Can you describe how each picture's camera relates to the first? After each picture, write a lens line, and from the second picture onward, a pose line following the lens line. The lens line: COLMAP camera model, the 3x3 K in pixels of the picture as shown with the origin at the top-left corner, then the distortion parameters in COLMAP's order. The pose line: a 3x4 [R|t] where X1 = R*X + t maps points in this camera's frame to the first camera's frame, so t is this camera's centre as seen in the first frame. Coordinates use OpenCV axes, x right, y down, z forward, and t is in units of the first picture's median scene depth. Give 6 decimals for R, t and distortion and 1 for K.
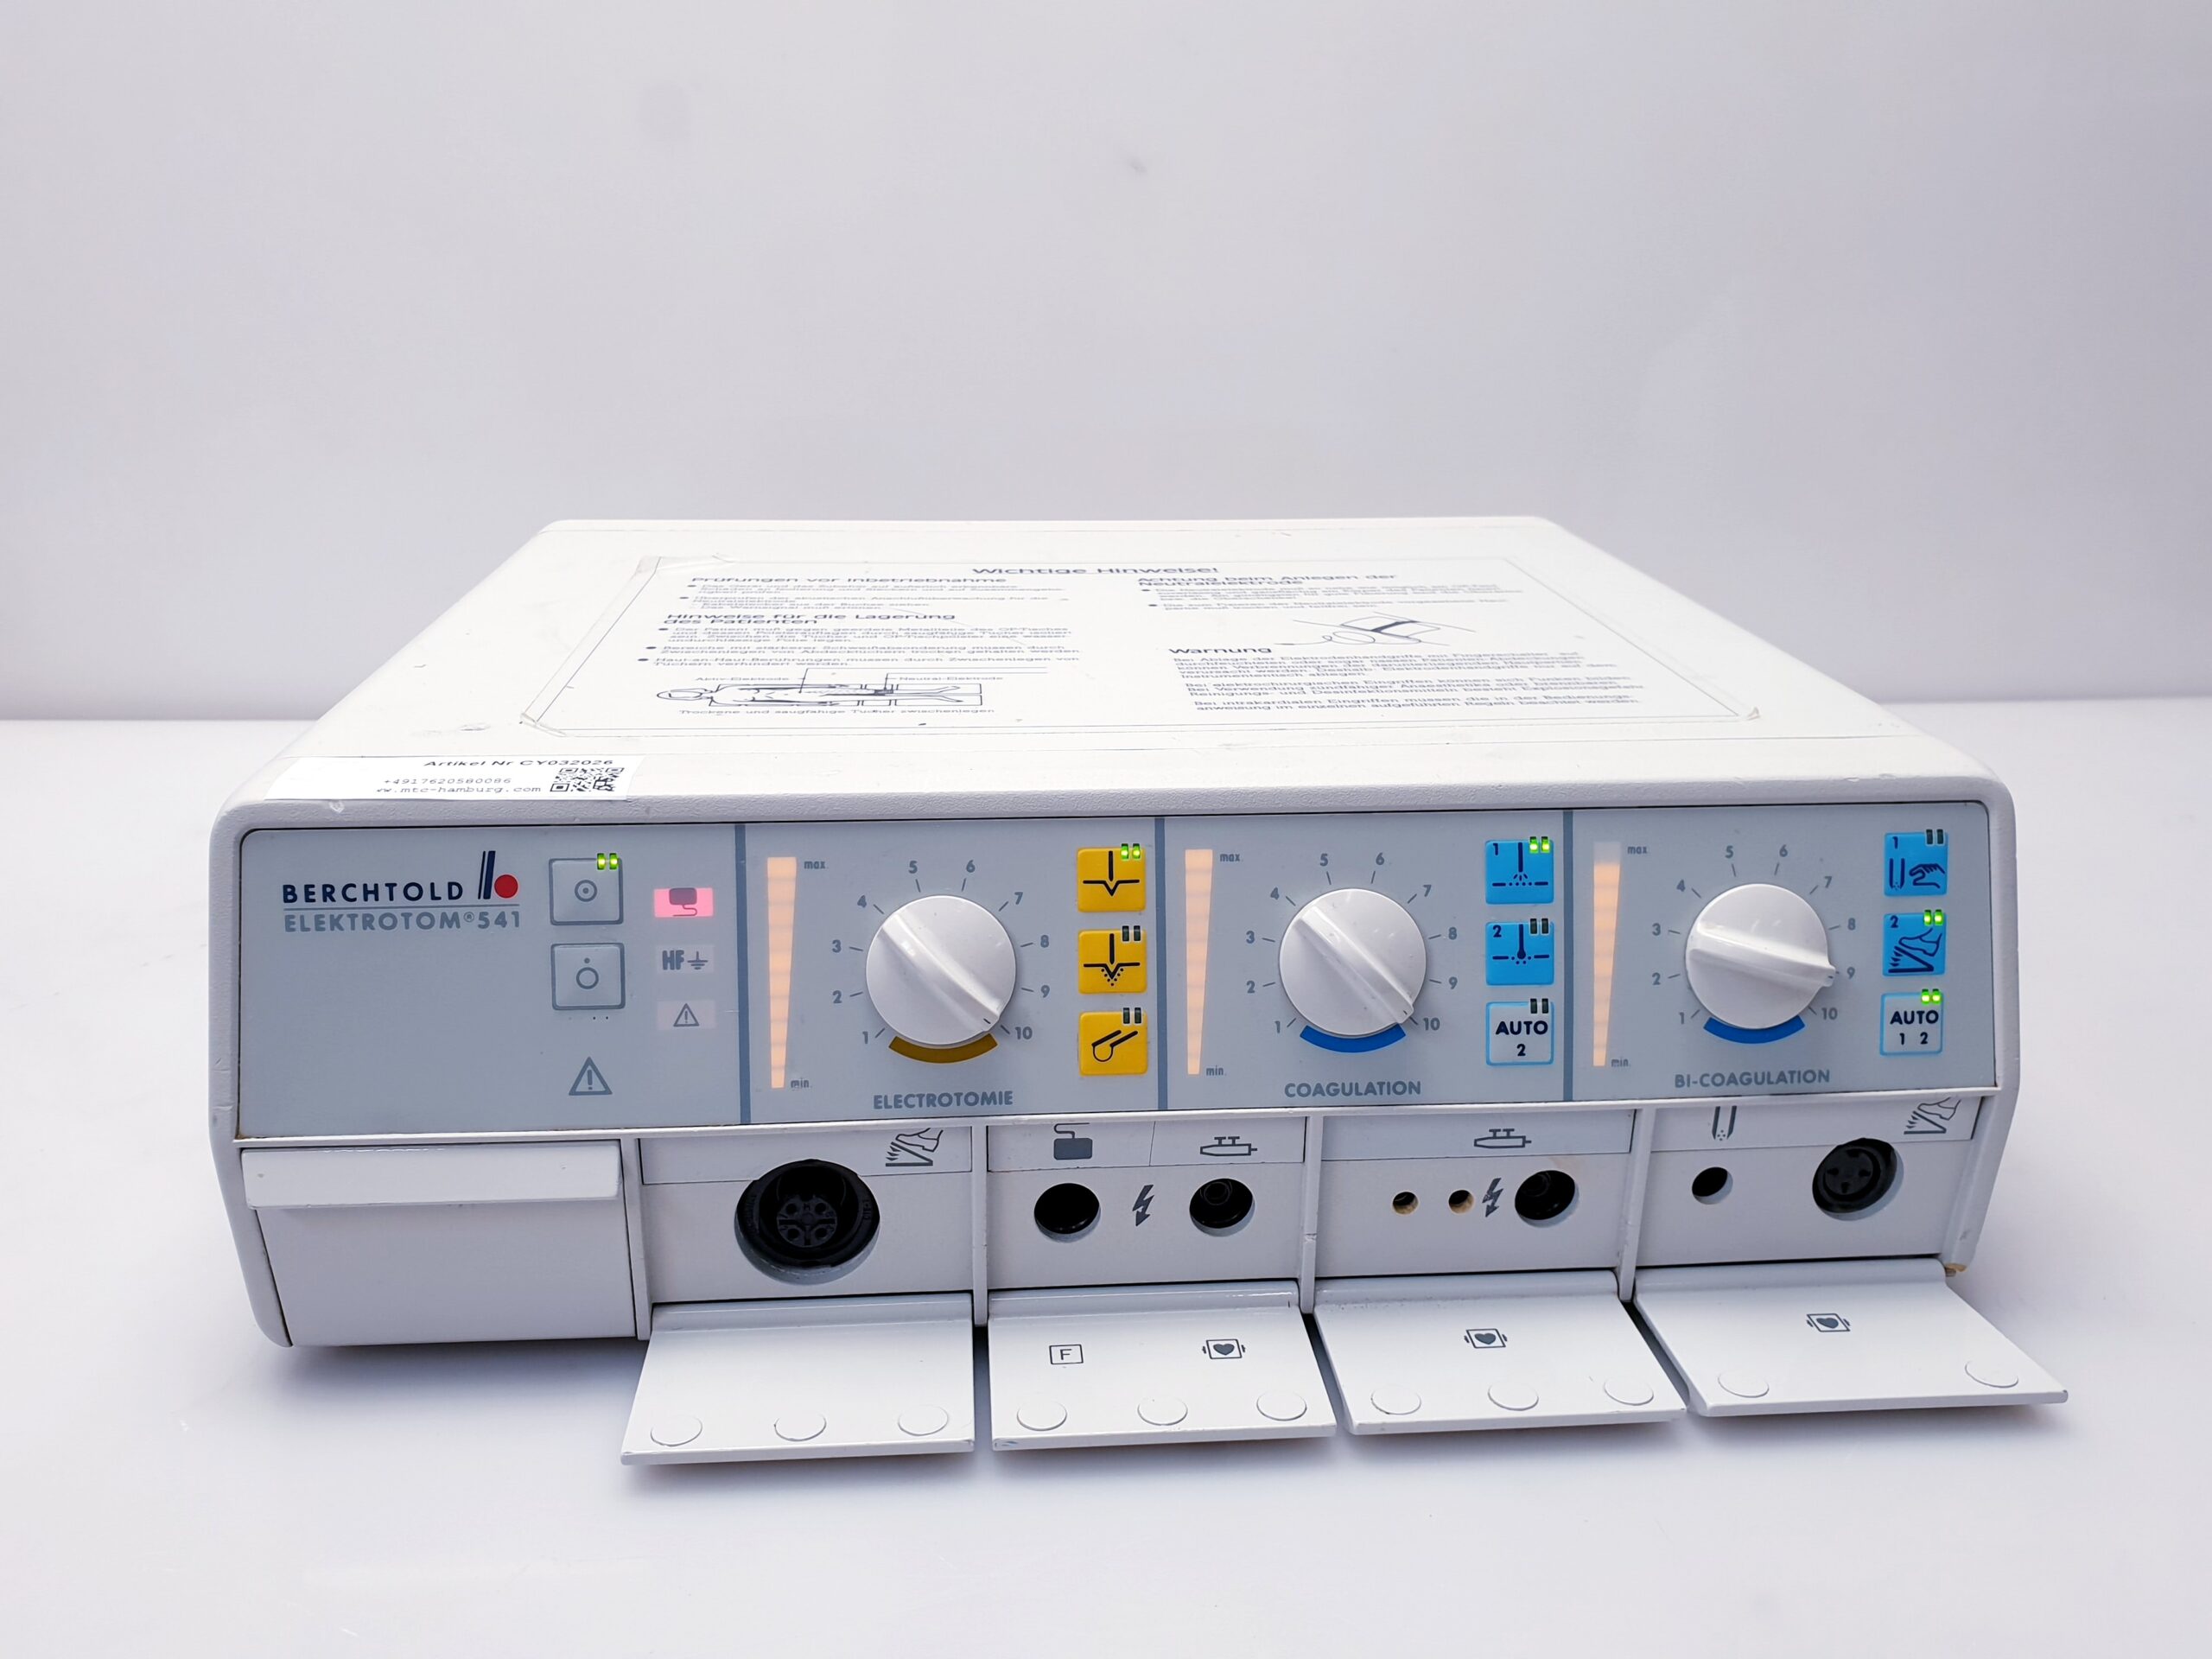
lens RADIAL K [[1794.2, 0, 1101.0], [0, 1794.2, 832.6], [0, 0, 1]] dist [0.049348, -0.127050]
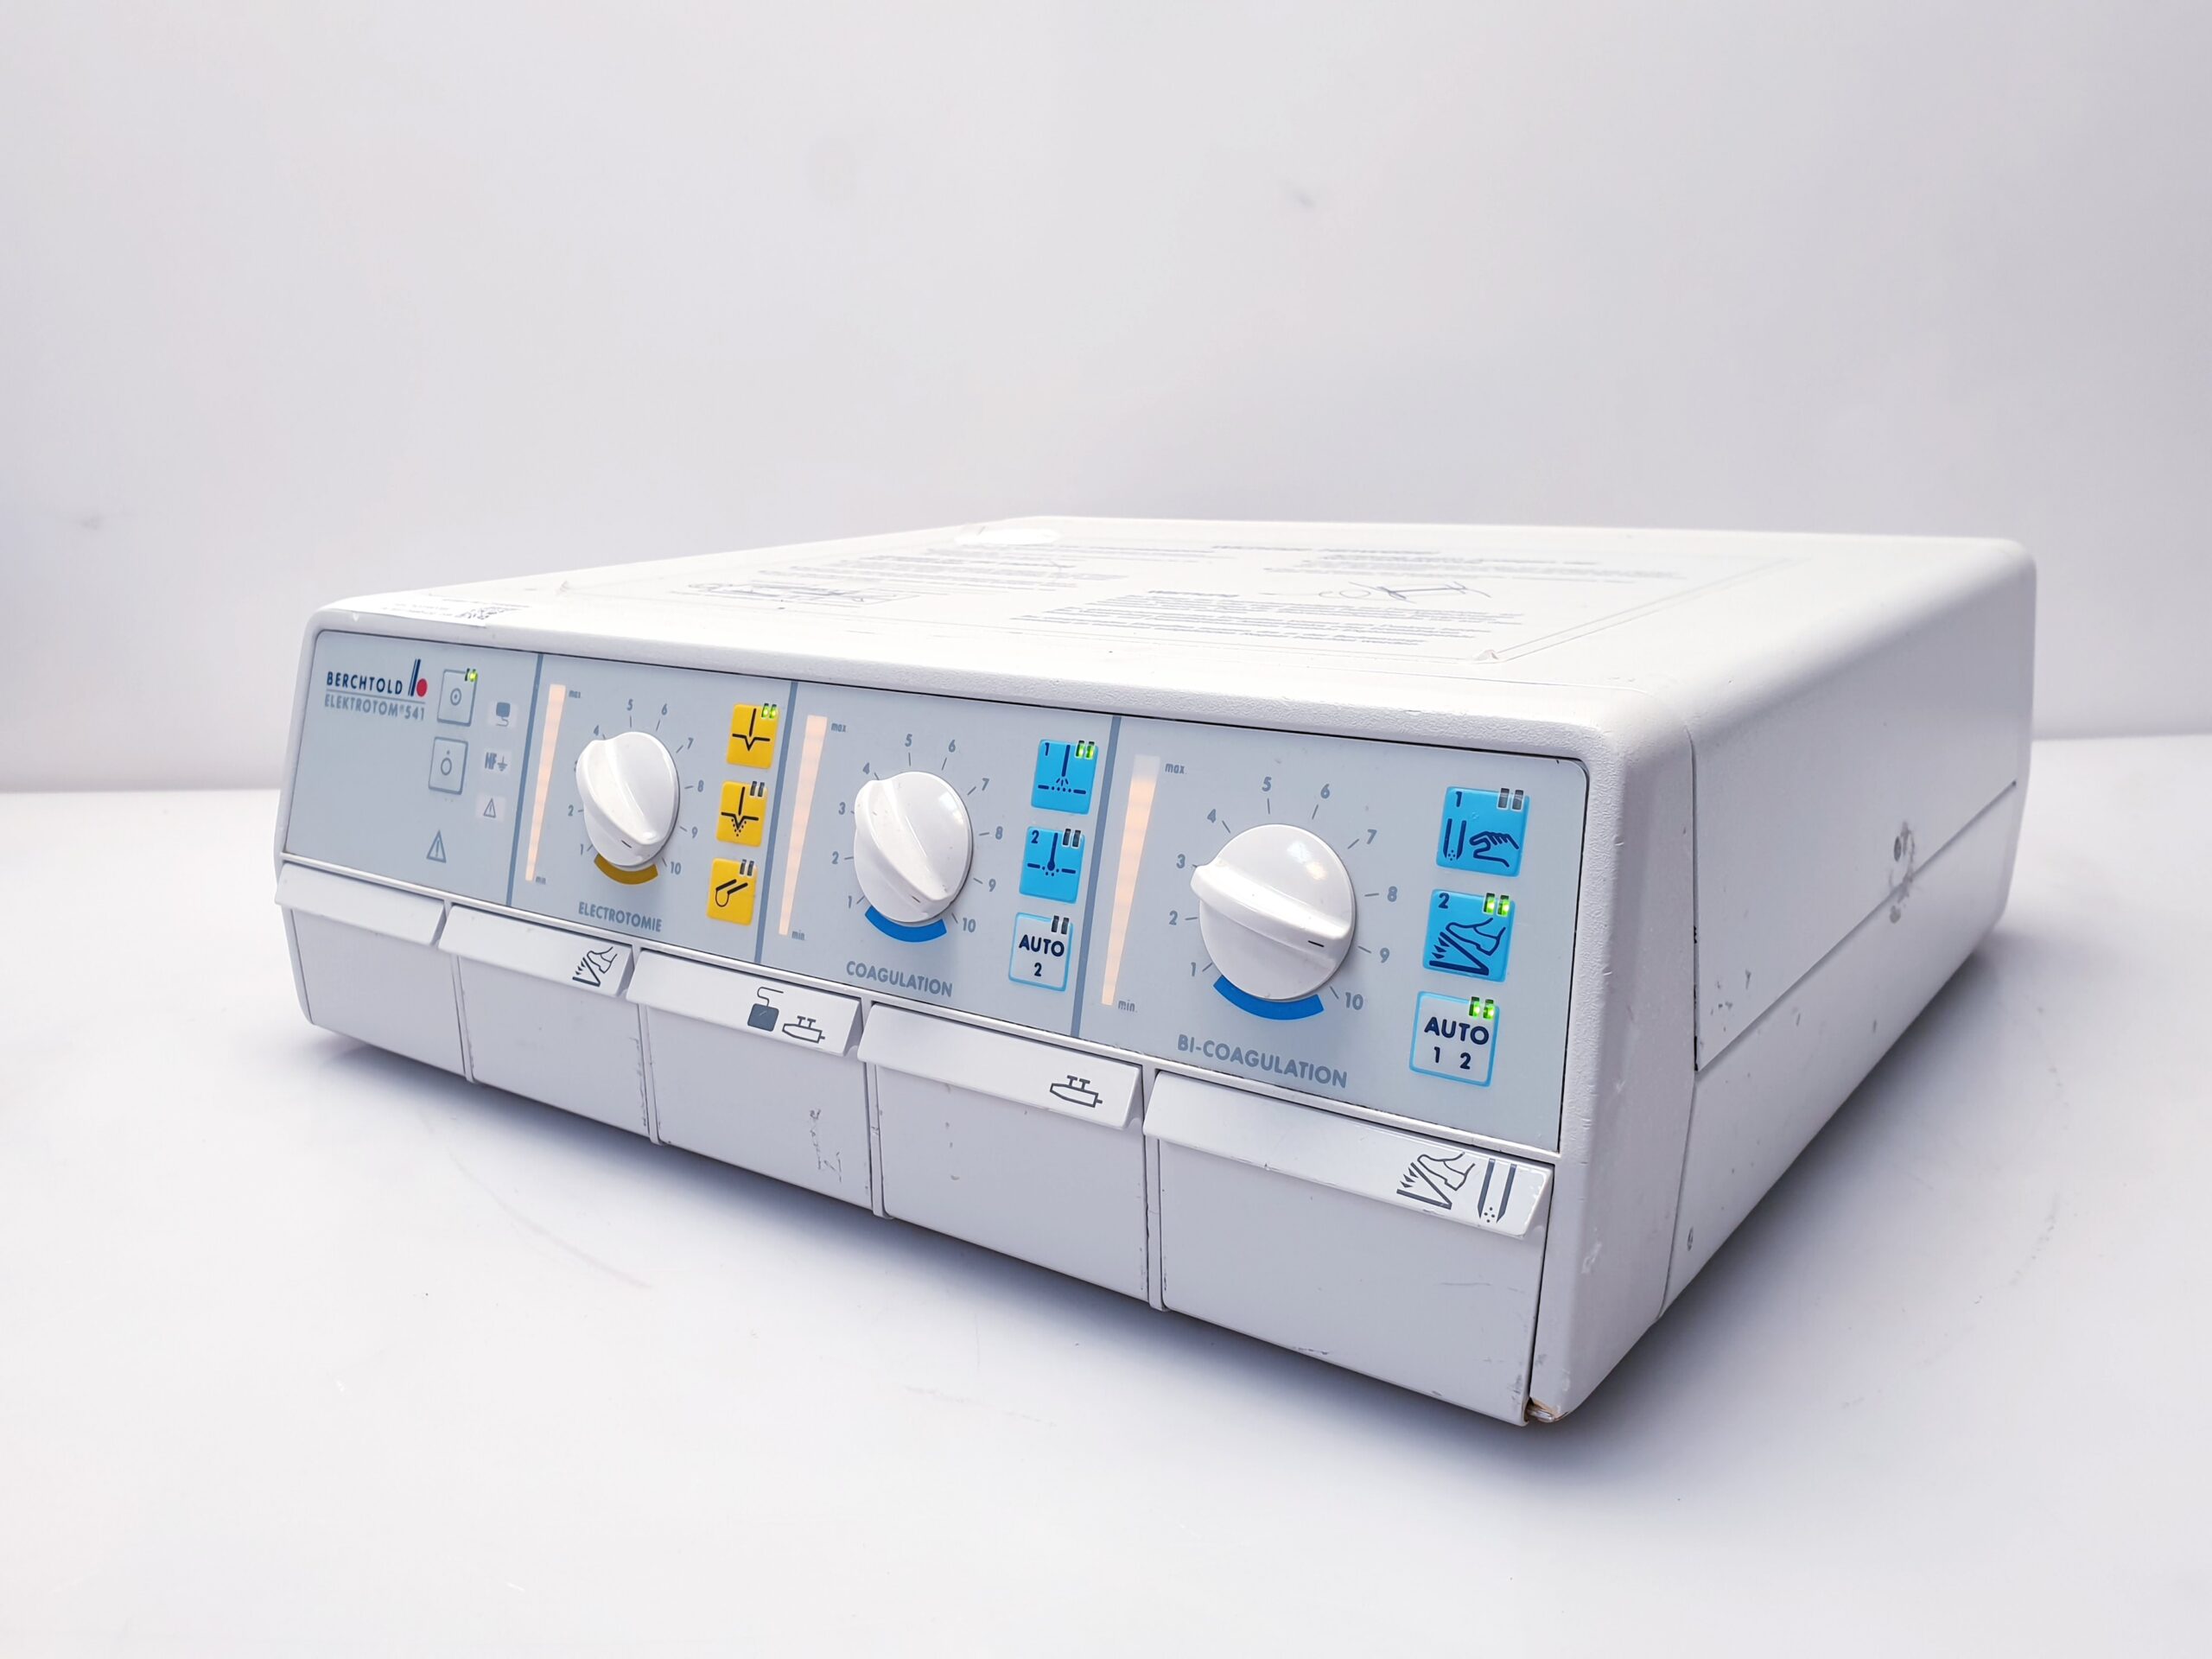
lens RADIAL K [[1794.2, 0, 1110.9], [0, 1794.2, 814.9], [0, 0, 1]] dist [0.049348, -0.127050]
pose [[0.766417, 0.121757, -0.630699, 0.829511], [-0.197859, 0.978879, -0.051463, 0.083518], [0.611111, 0.164232, 0.774320, 0.306555]]
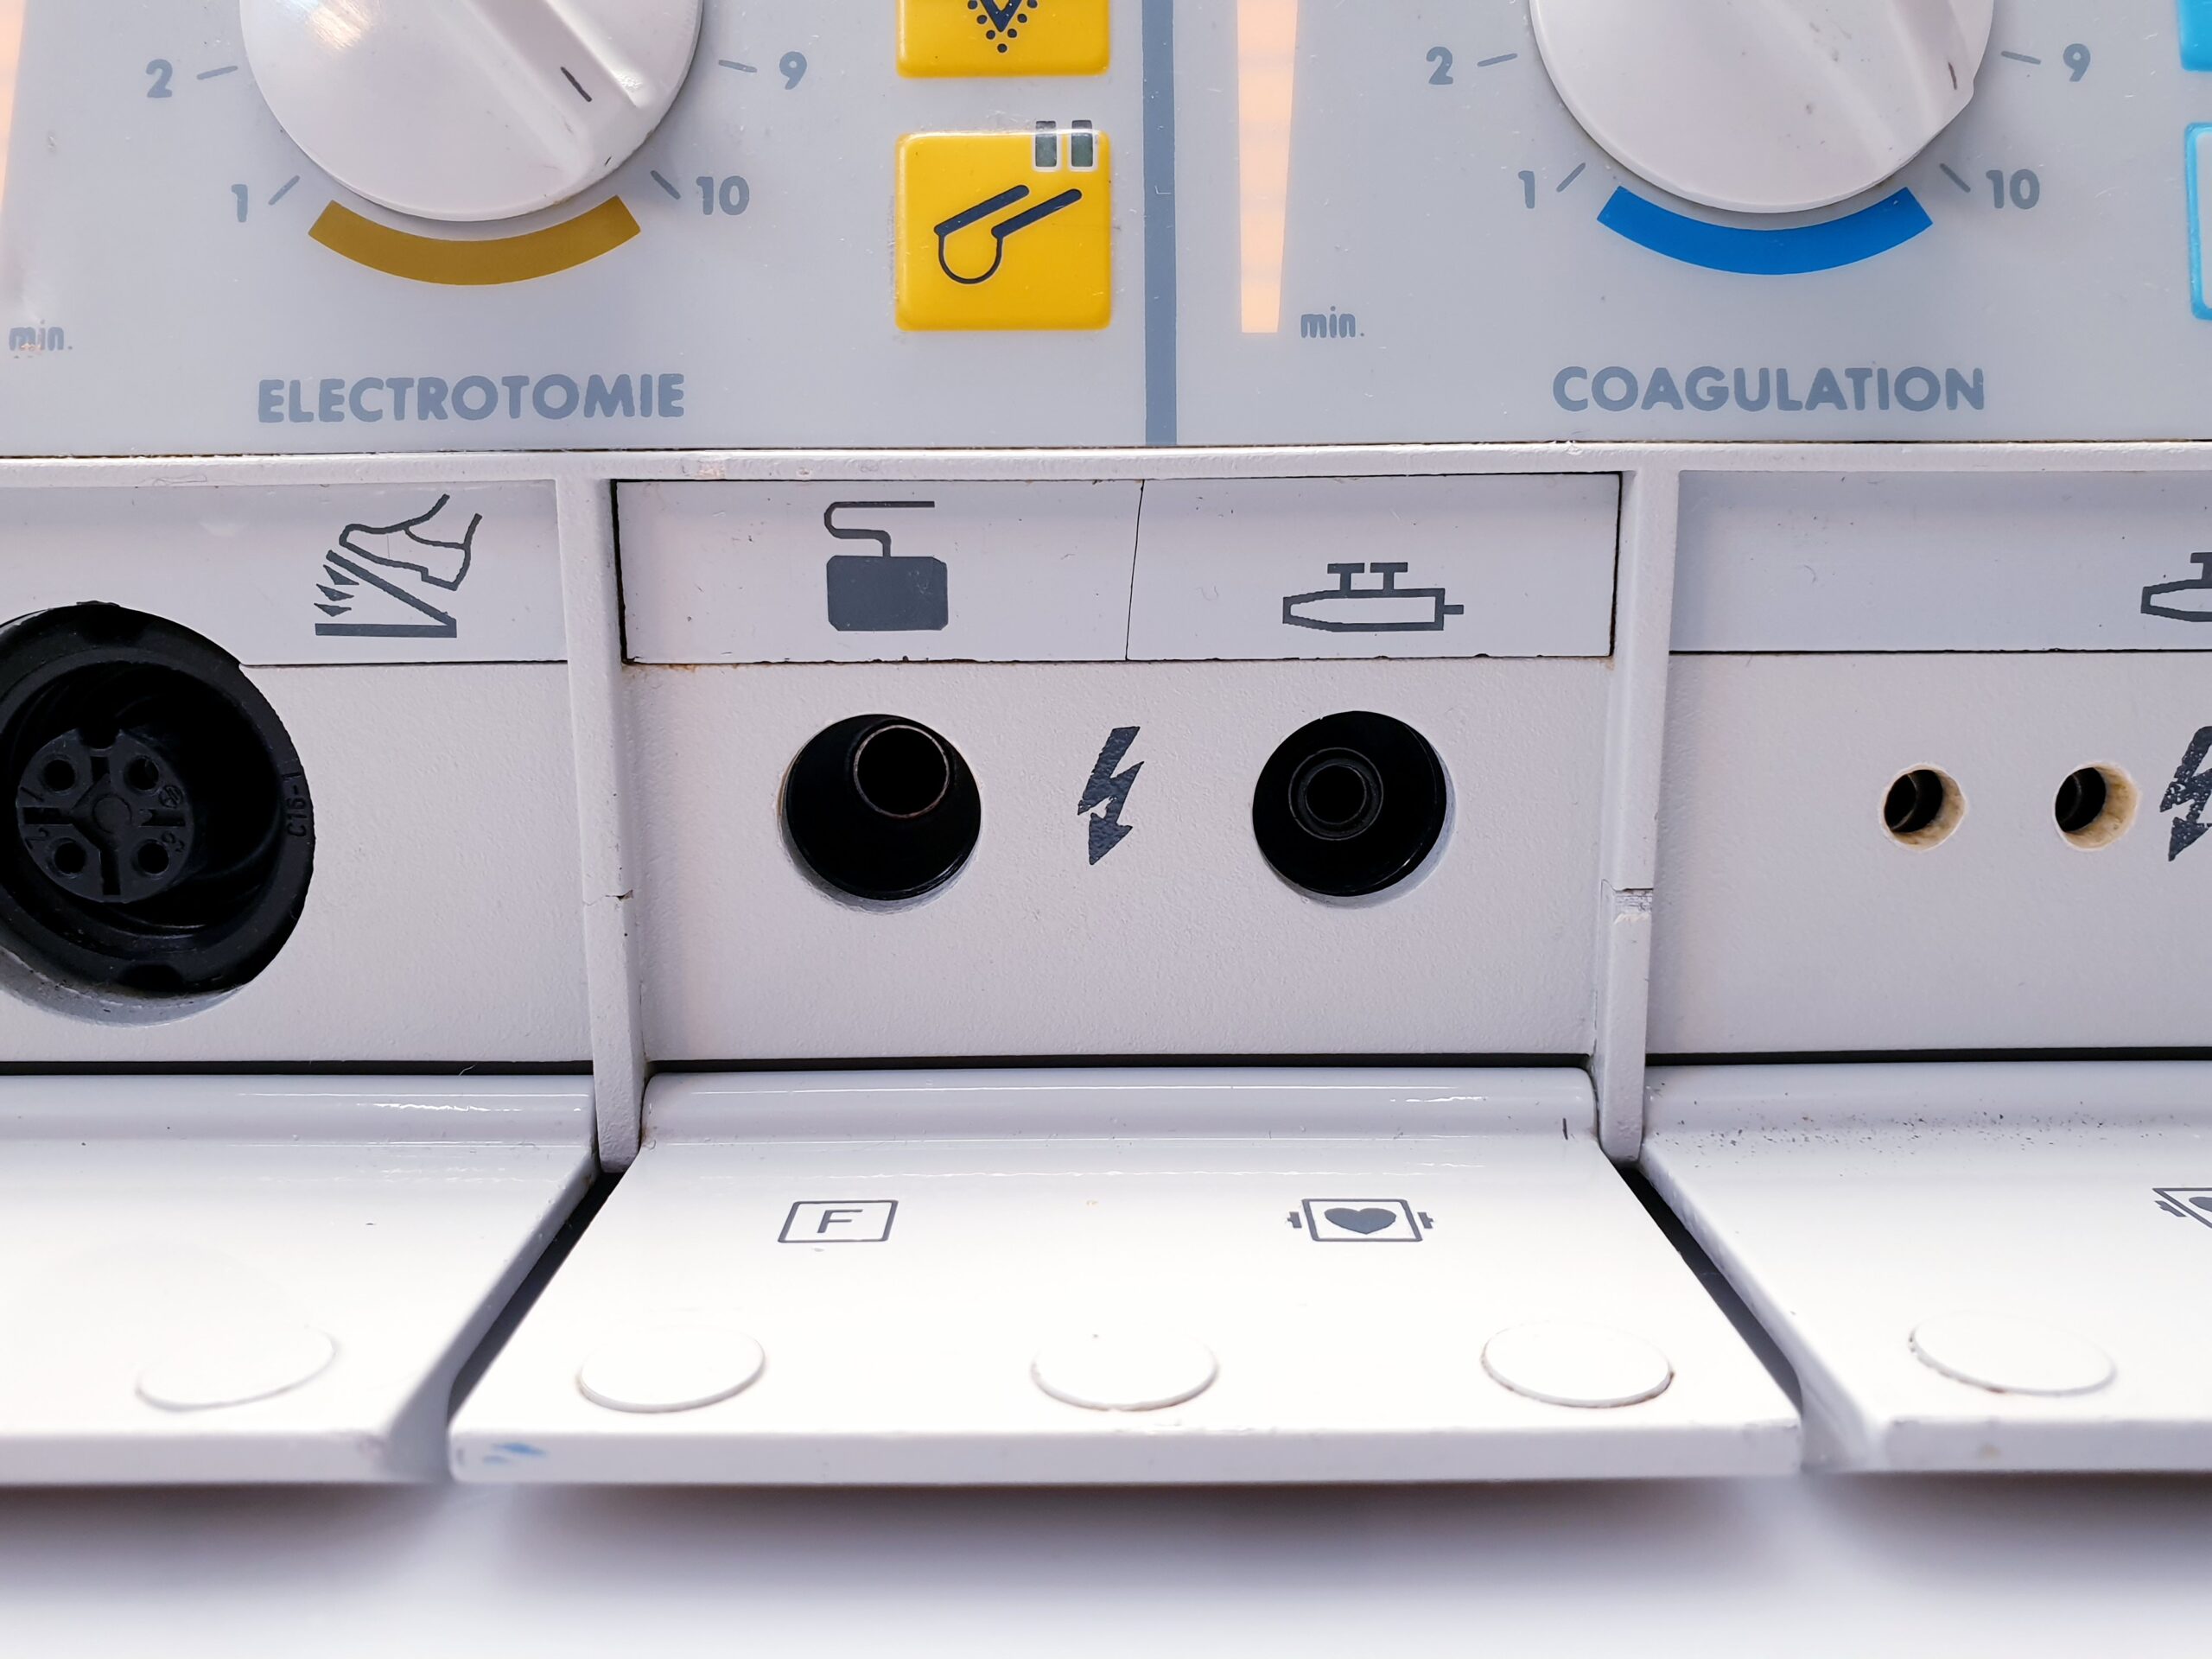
lens RADIAL K [[1714.0, 0, 1115.4], [0, 1714.0, 903.7], [0, 0, 1]] dist [-0.037745, -0.003200]
pose [[0.996617, 0.000256, -0.082188, 0.050673], [-0.009740, 0.993316, -0.115018, 0.267778], [0.081609, 0.115429, 0.989958, 0.708889]]
